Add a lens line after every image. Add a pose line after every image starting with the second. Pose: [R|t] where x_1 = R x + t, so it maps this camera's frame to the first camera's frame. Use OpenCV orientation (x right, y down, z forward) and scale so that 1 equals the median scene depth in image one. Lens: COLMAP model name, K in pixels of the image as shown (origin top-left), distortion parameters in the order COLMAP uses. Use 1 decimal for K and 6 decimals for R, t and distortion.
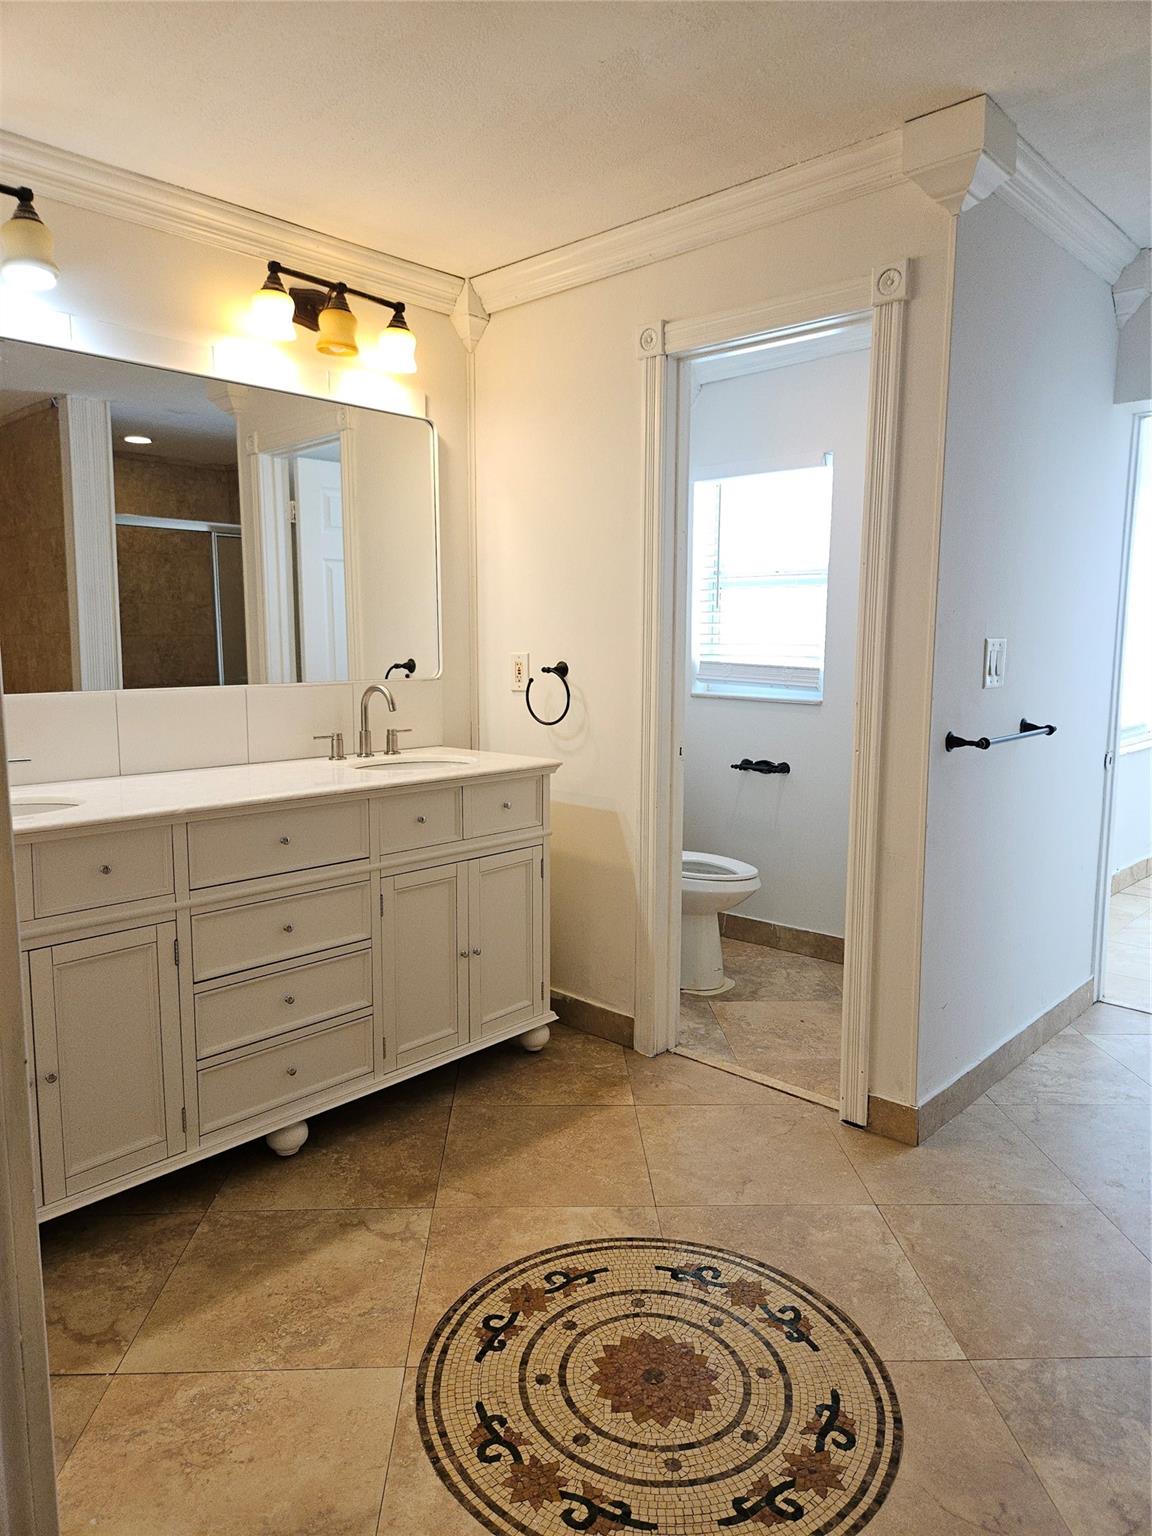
lens RADIAL K [[1026.1, 0, 567.9], [0, 1026.1, 762.3], [0, 0, 1]] dist [0.067963, -0.066443]
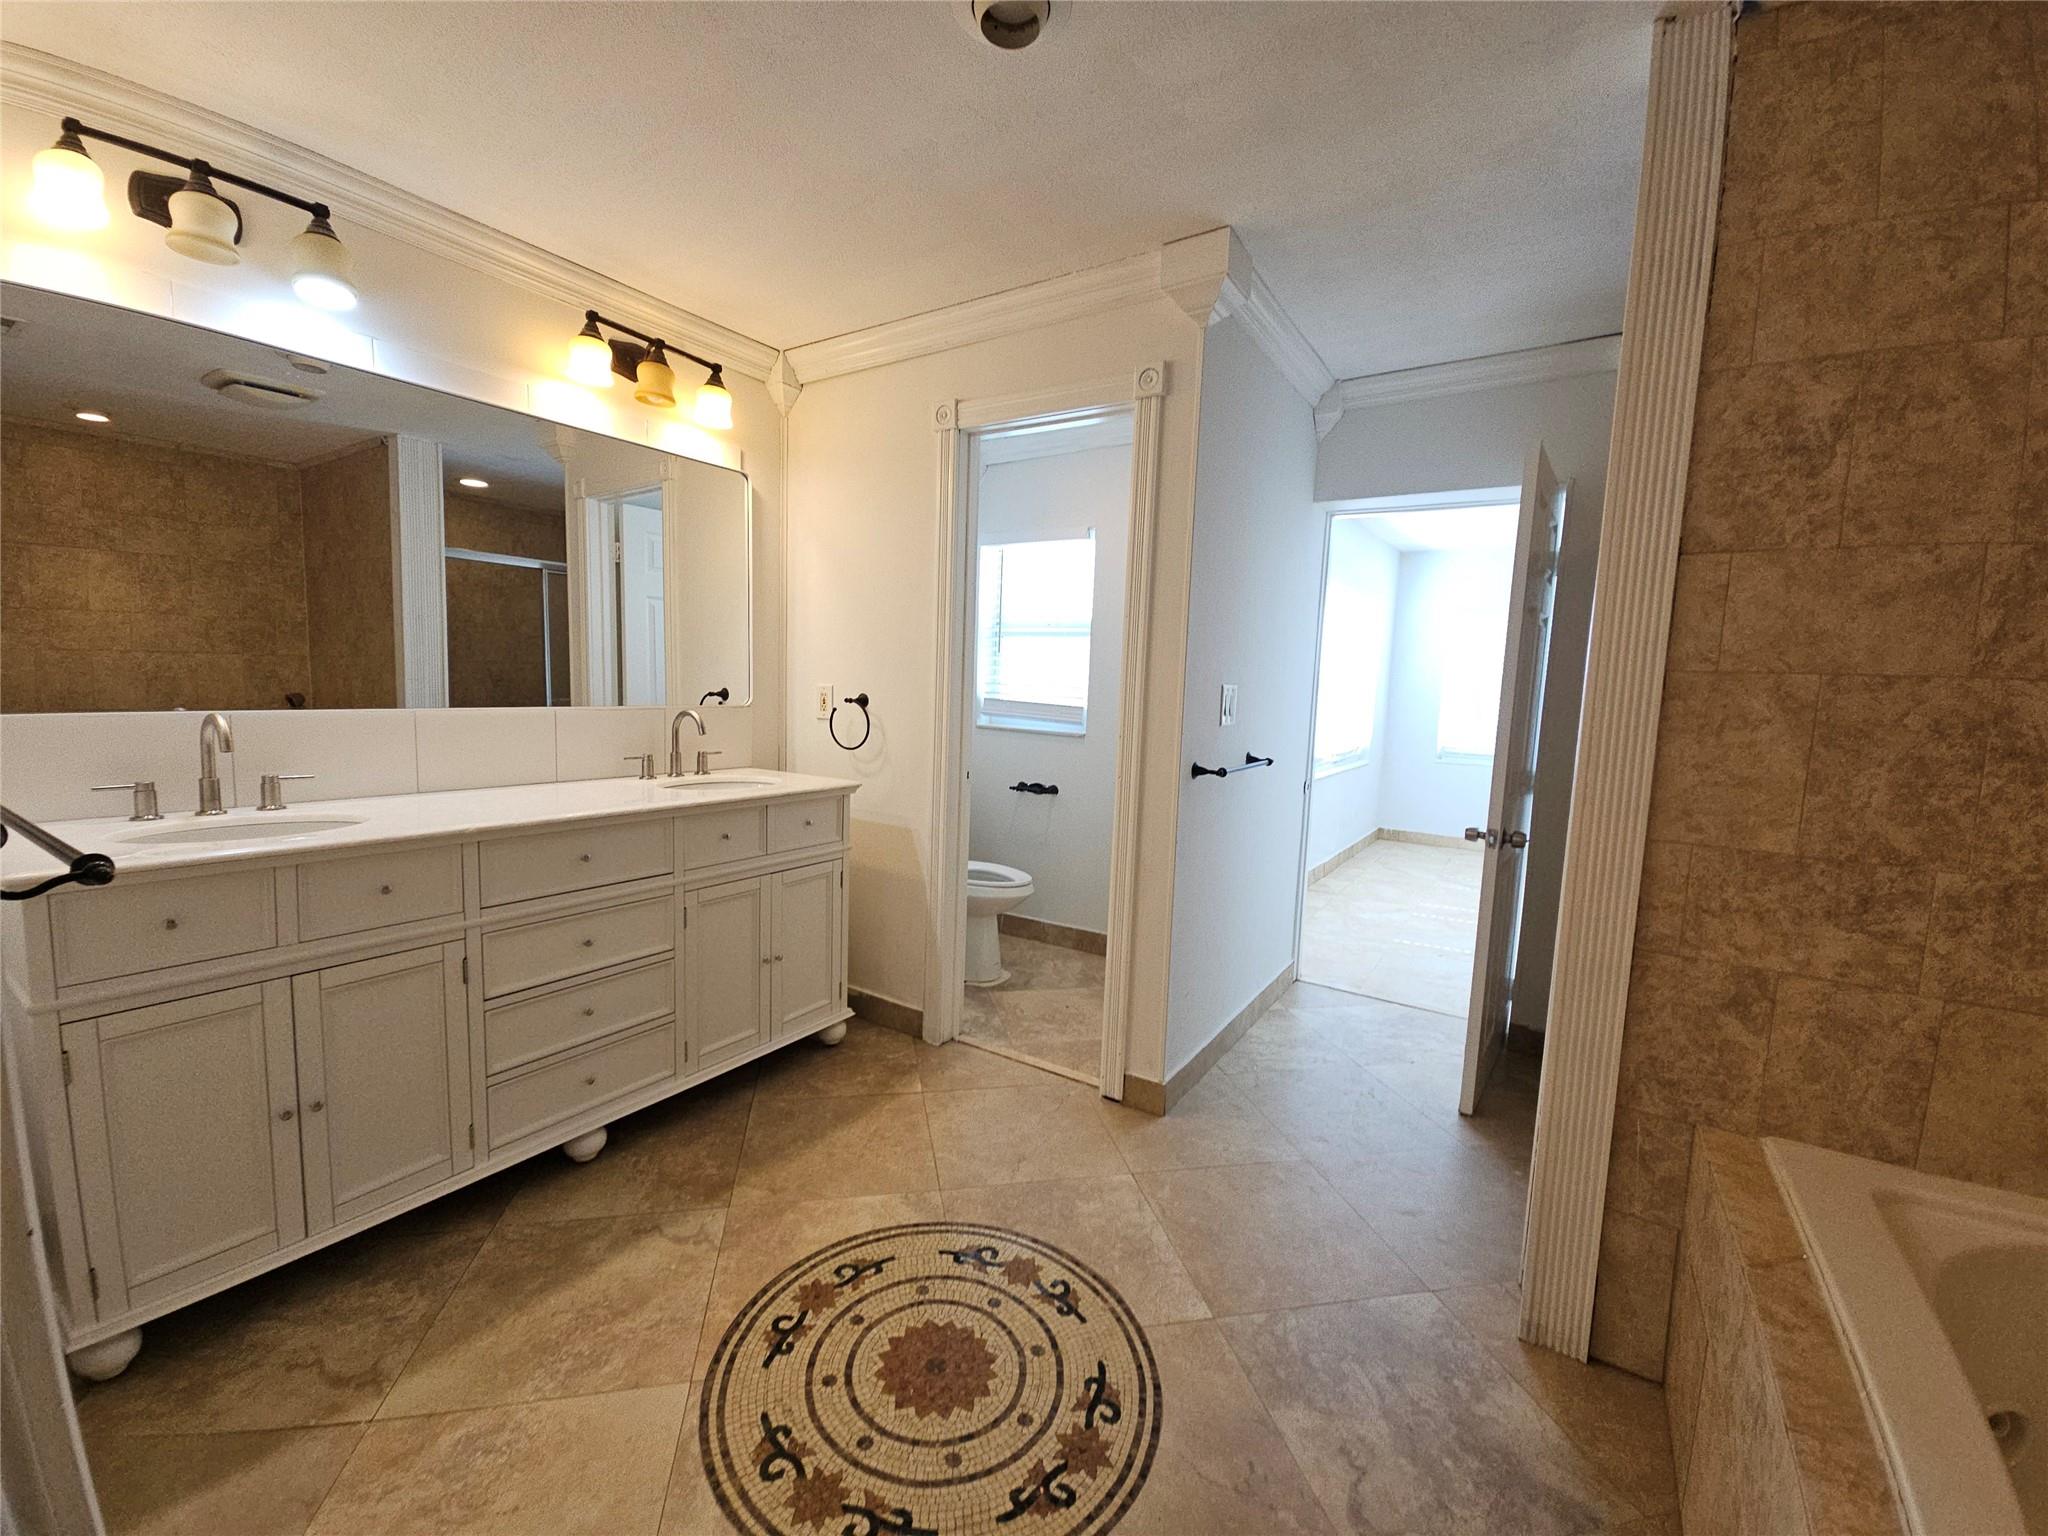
lens RADIAL K [[836.2, 0, 1020.3], [0, 836.2, 769.1], [0, 0, 1]] dist [0.001474, 0.000128]
pose [[0.984515, 0.014129, 0.174728, 0.007169], [-0.011619, 0.999814, -0.015383, -0.005653], [-0.174913, 0.013115, 0.984497, 0.107995]]
